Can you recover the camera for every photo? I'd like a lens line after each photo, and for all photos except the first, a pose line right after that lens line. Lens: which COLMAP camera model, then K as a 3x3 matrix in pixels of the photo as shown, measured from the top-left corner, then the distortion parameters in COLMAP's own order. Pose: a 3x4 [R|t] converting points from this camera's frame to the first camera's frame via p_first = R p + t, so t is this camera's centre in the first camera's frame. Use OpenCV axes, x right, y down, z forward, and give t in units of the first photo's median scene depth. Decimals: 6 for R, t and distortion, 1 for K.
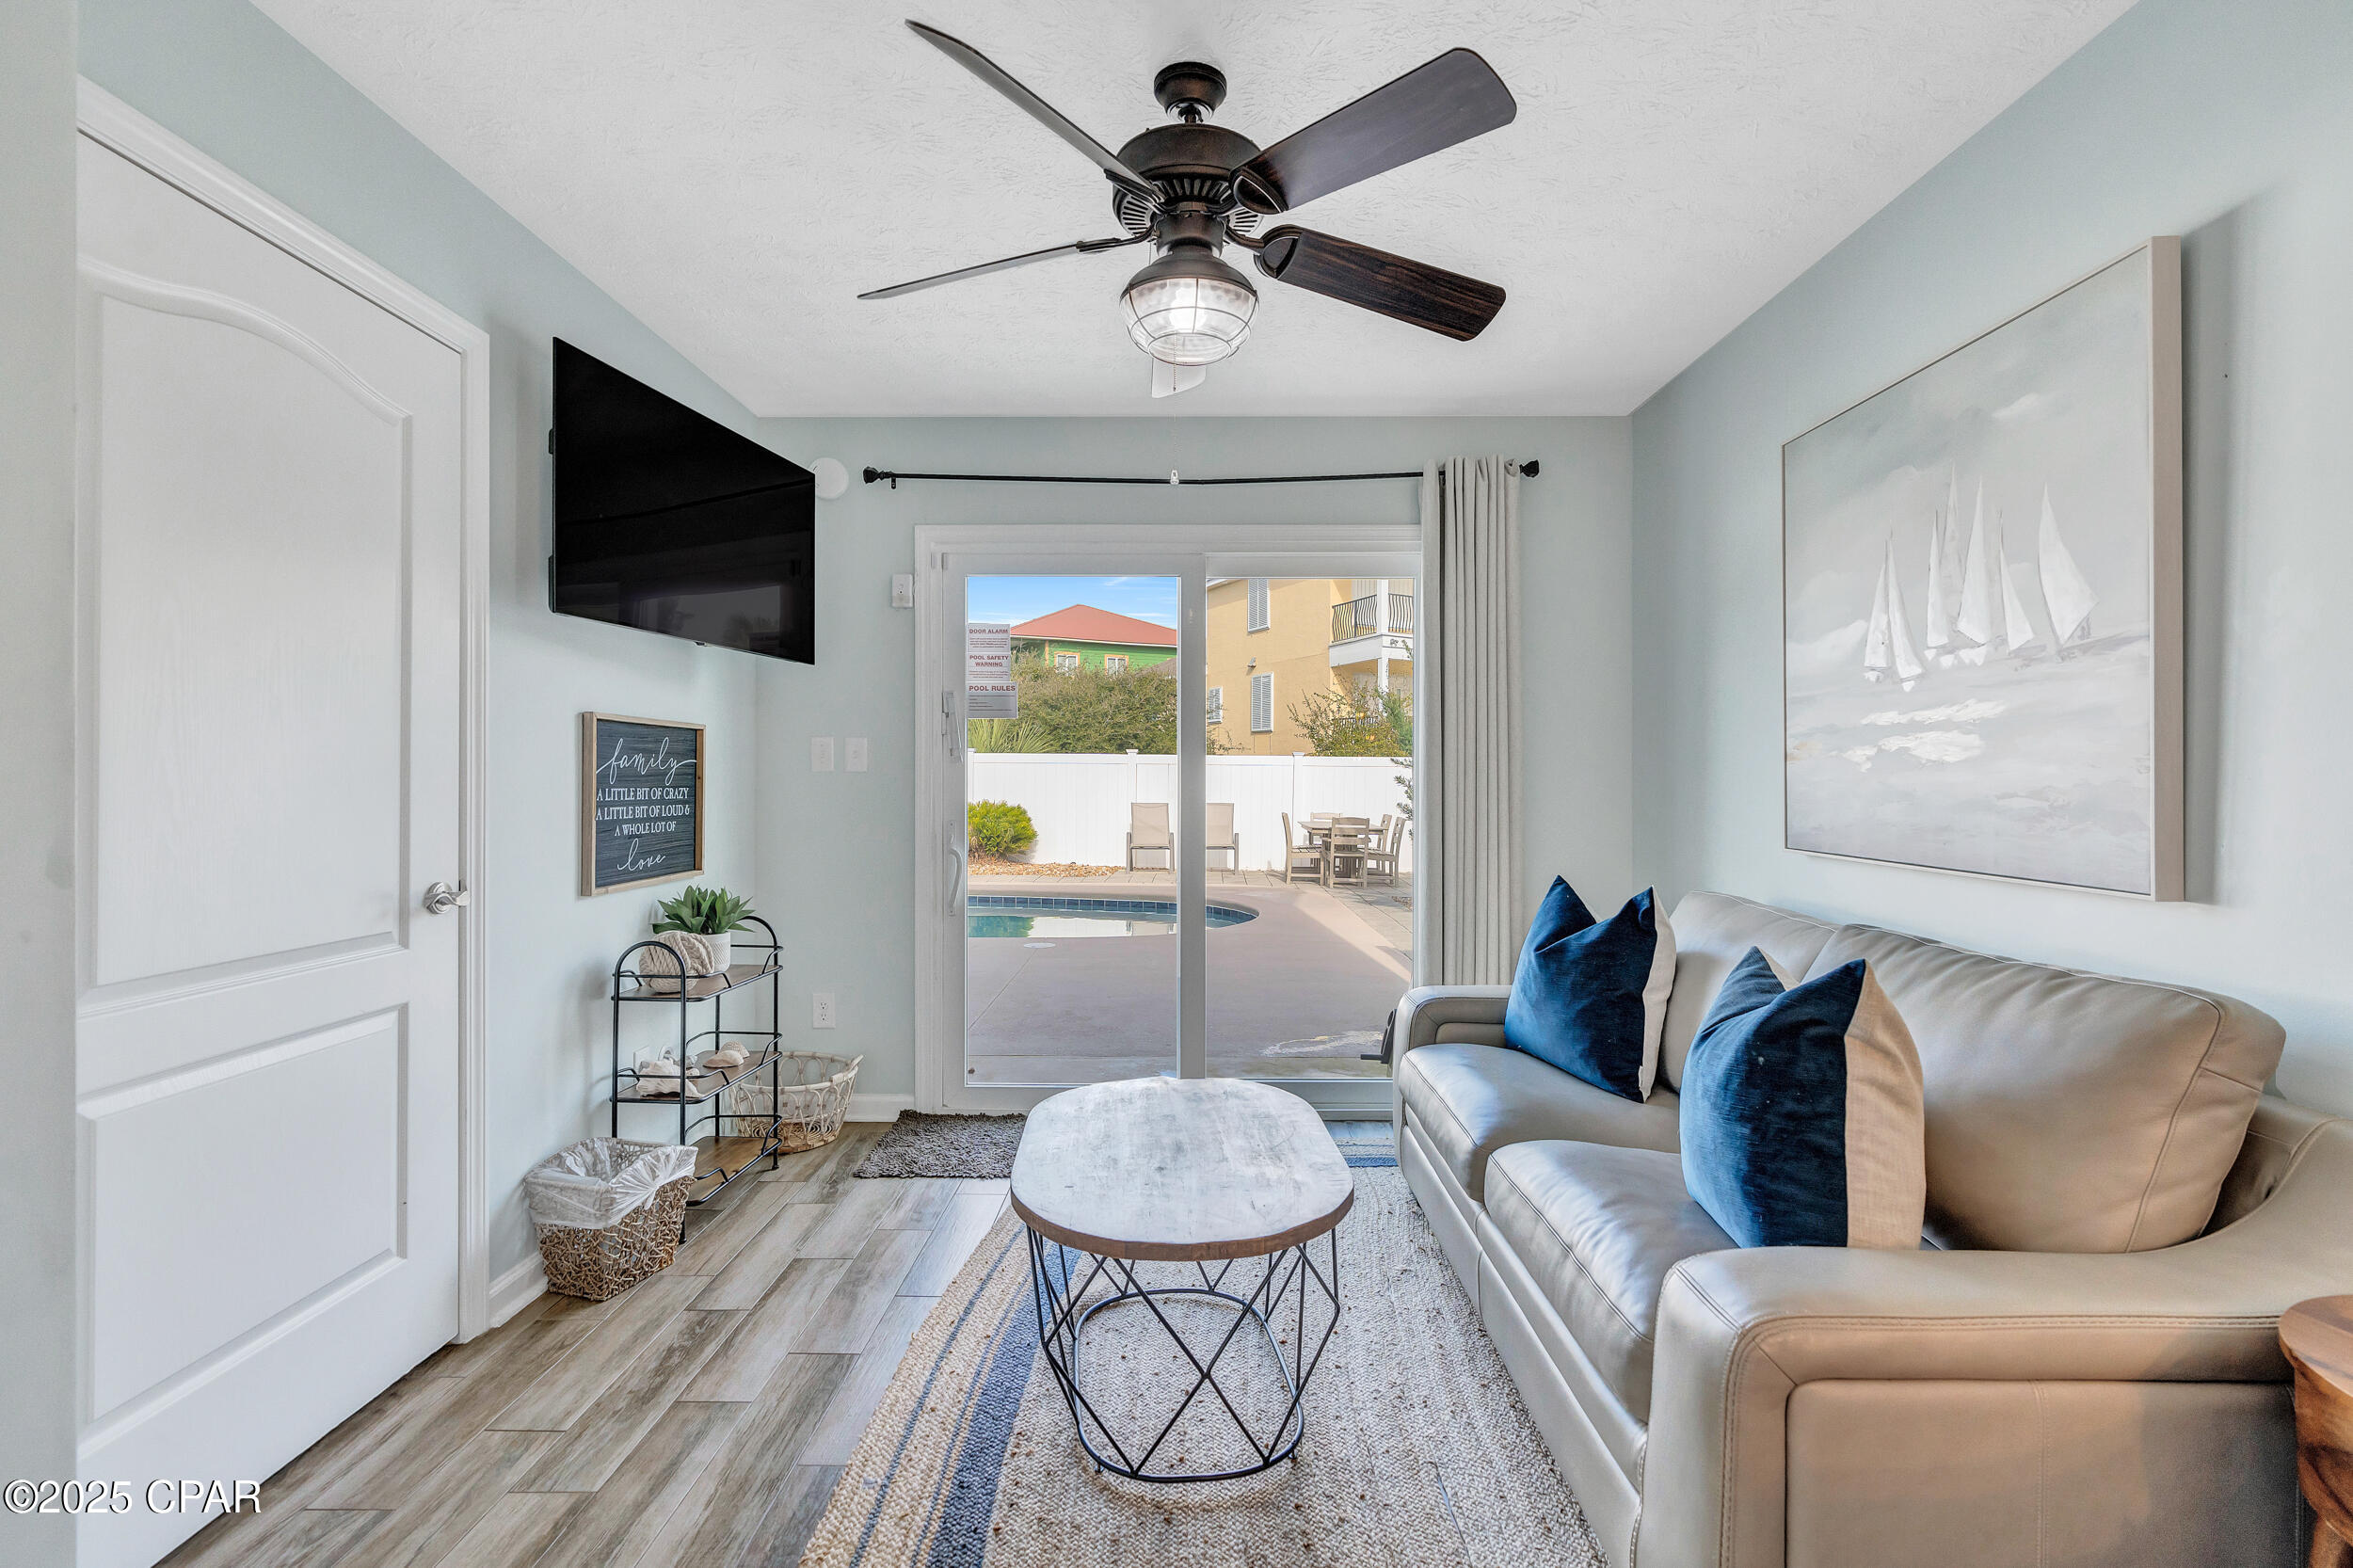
lens RADIAL K [[1059.0, 0, 1176.8], [0, 1059.0, 779.7], [0, 0, 1]] dist [-0.009714, 0.003161]
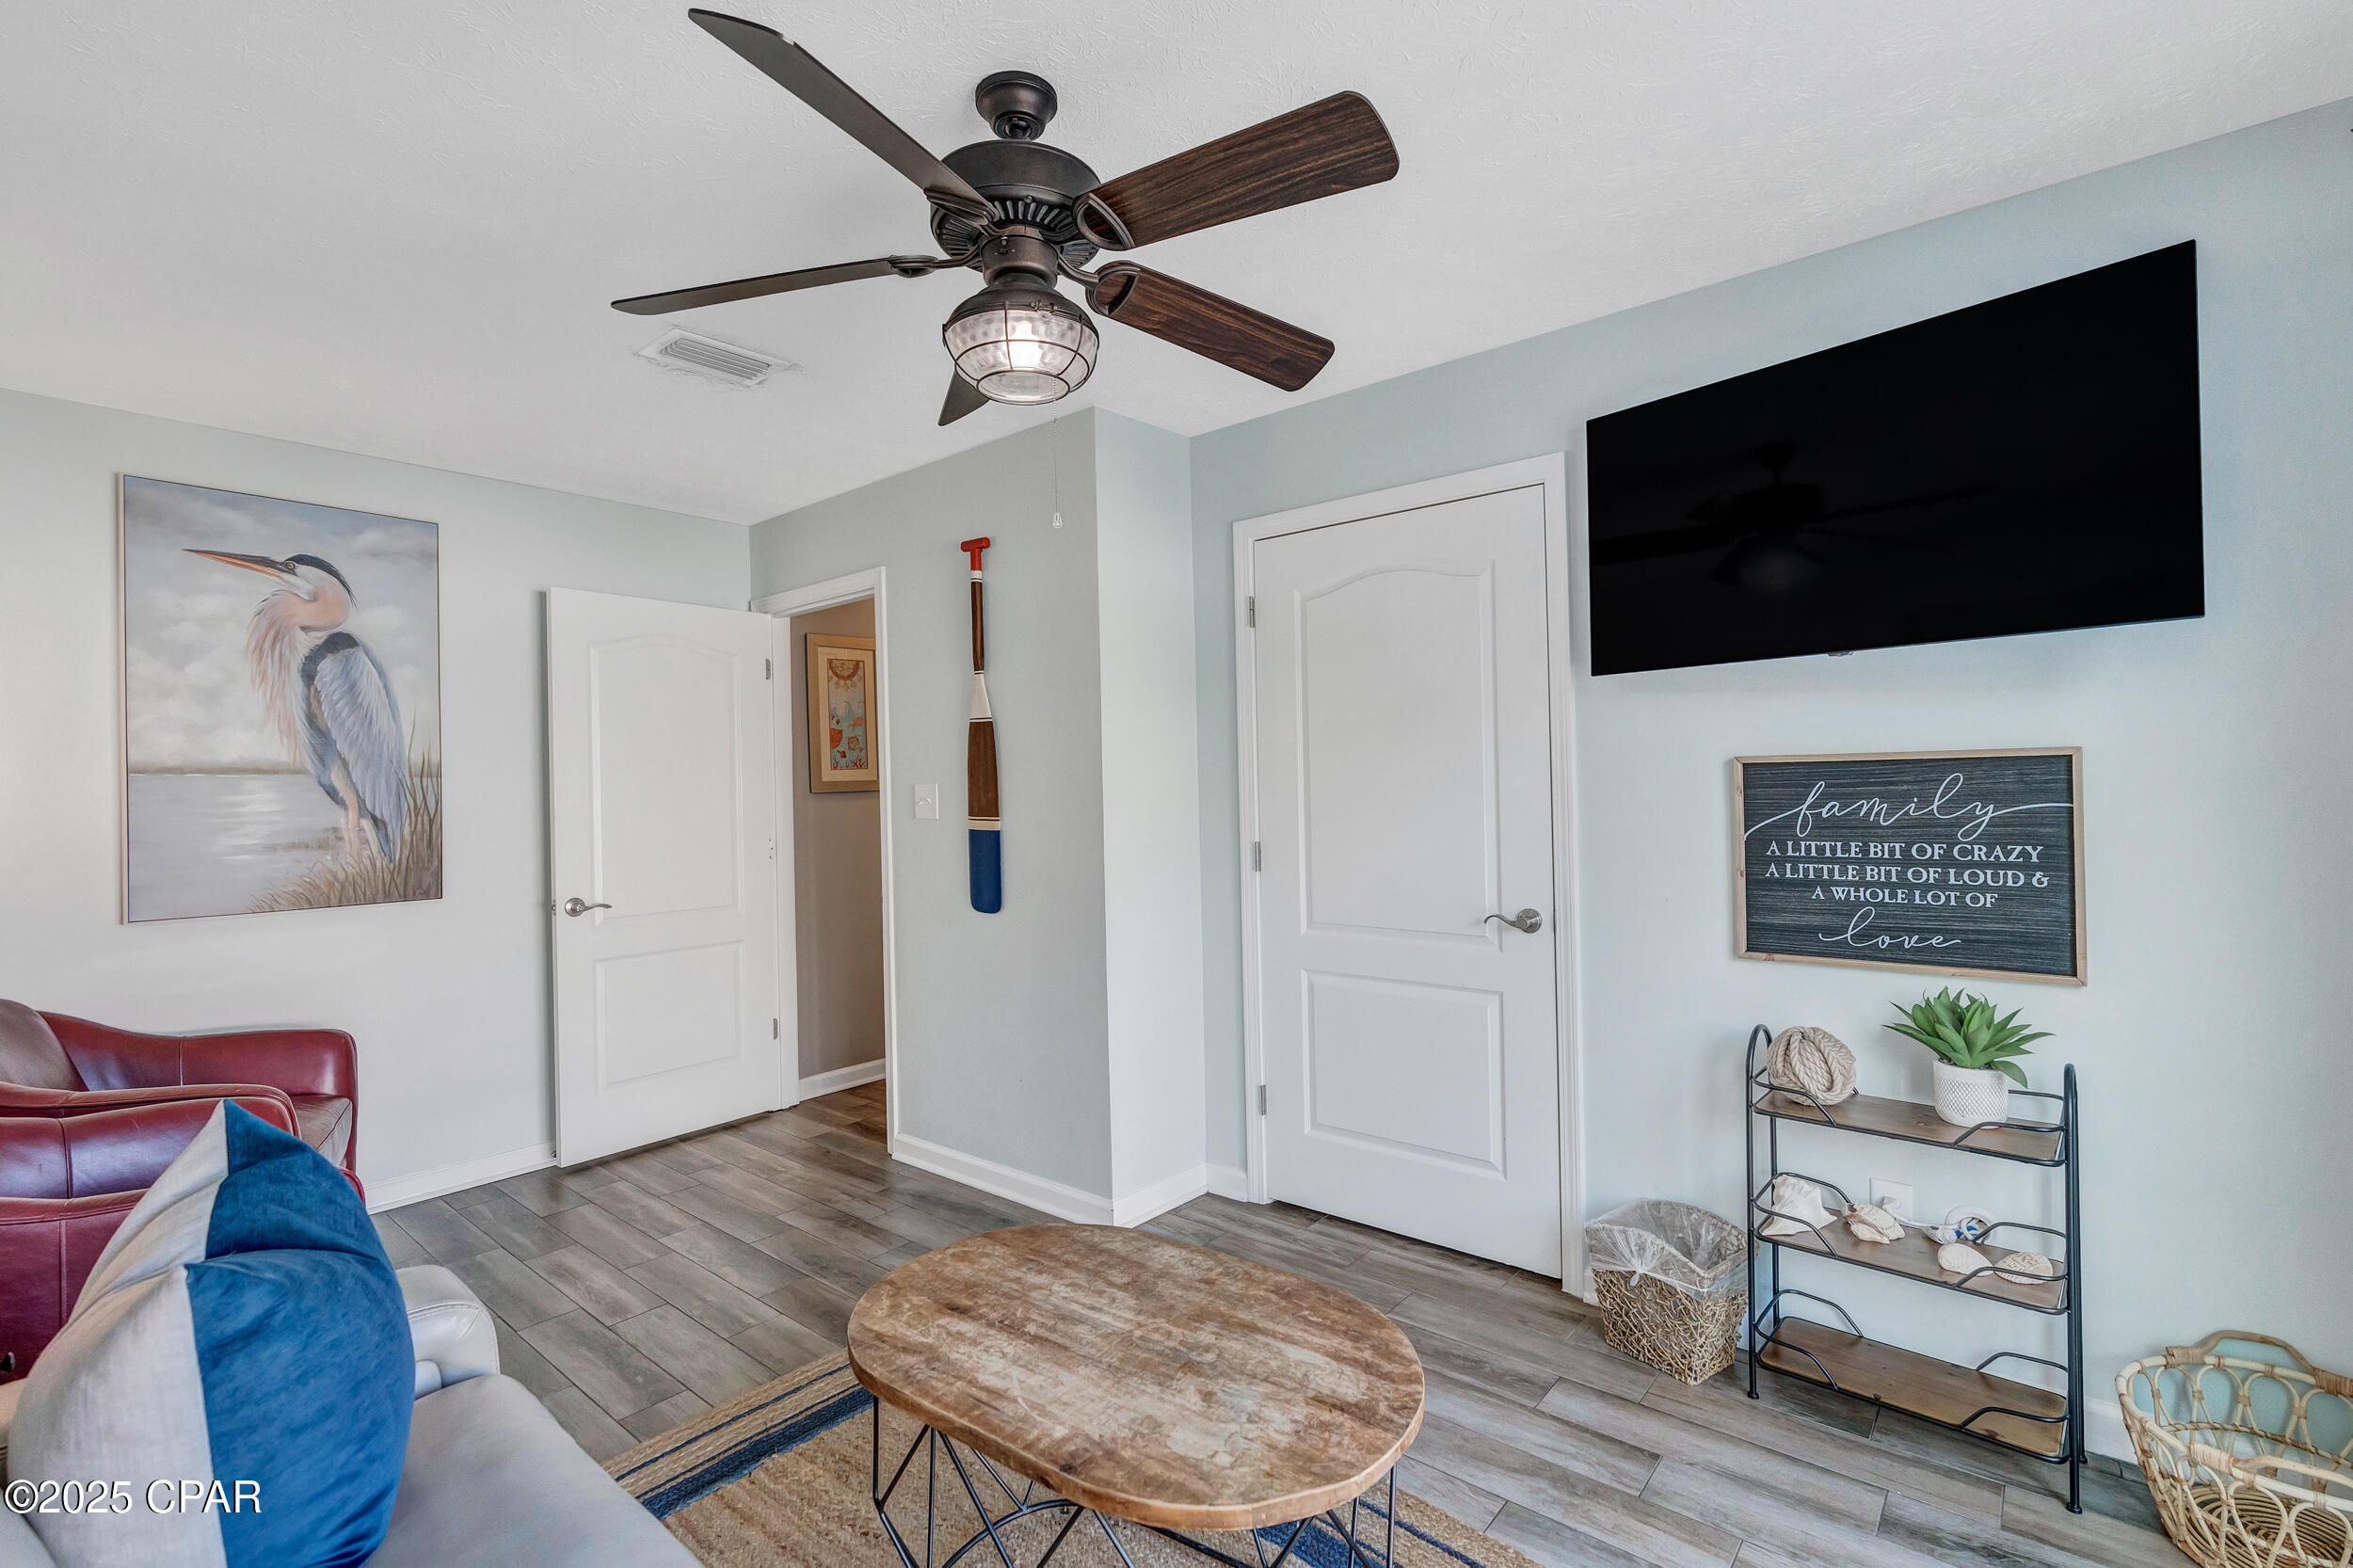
lens RADIAL K [[1059.0, 0, 1186.3], [0, 1059.0, 779.5], [0, 0, 1]] dist [-0.009714, 0.003161]
pose [[-0.631138, 0.006832, -0.775641, 0.527203], [0.019646, 0.999781, -0.007180, -0.055028], [0.775422, -0.019770, -0.631134, 1.402956]]
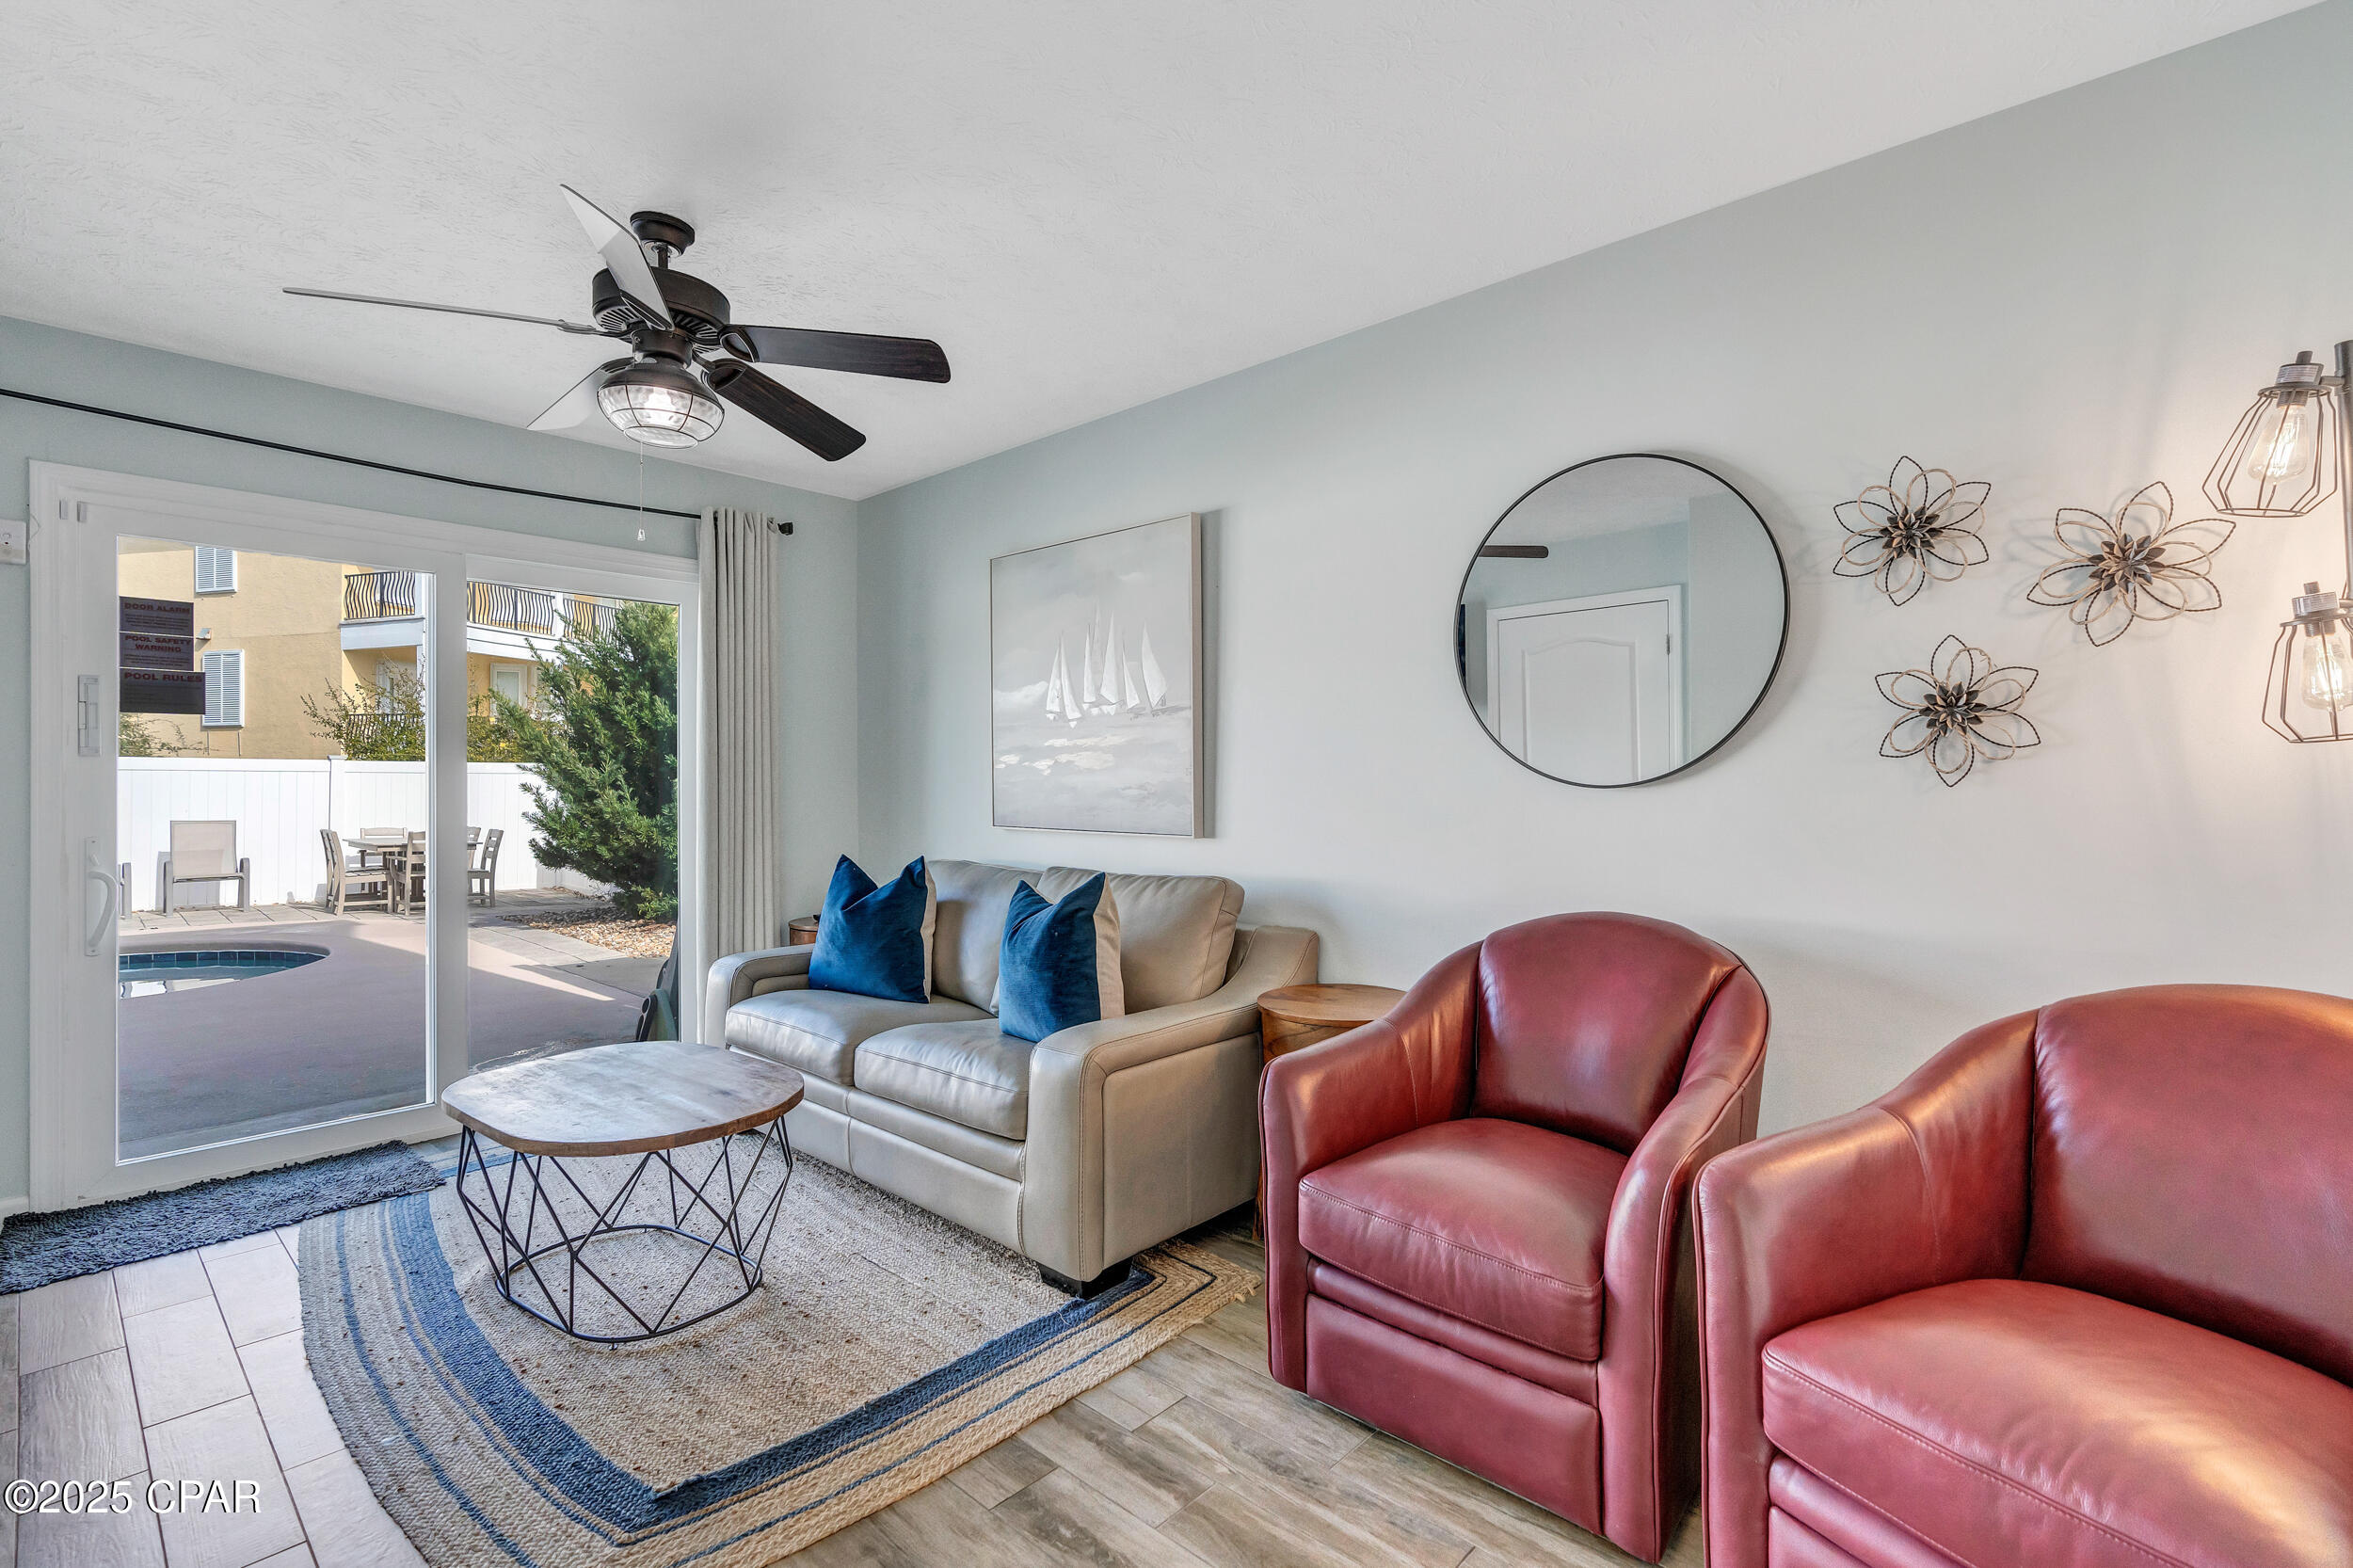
lens RADIAL K [[1059.0, 0, 1183.4], [0, 1059.0, 776.0], [0, 0, 1]] dist [-0.009714, 0.003161]
pose [[0.665062, -0.000027, 0.746788, -0.429139], [0.007917, 0.999944, -0.007015, 0.006967], [-0.746746, 0.010578, 0.665025, -0.241644]]
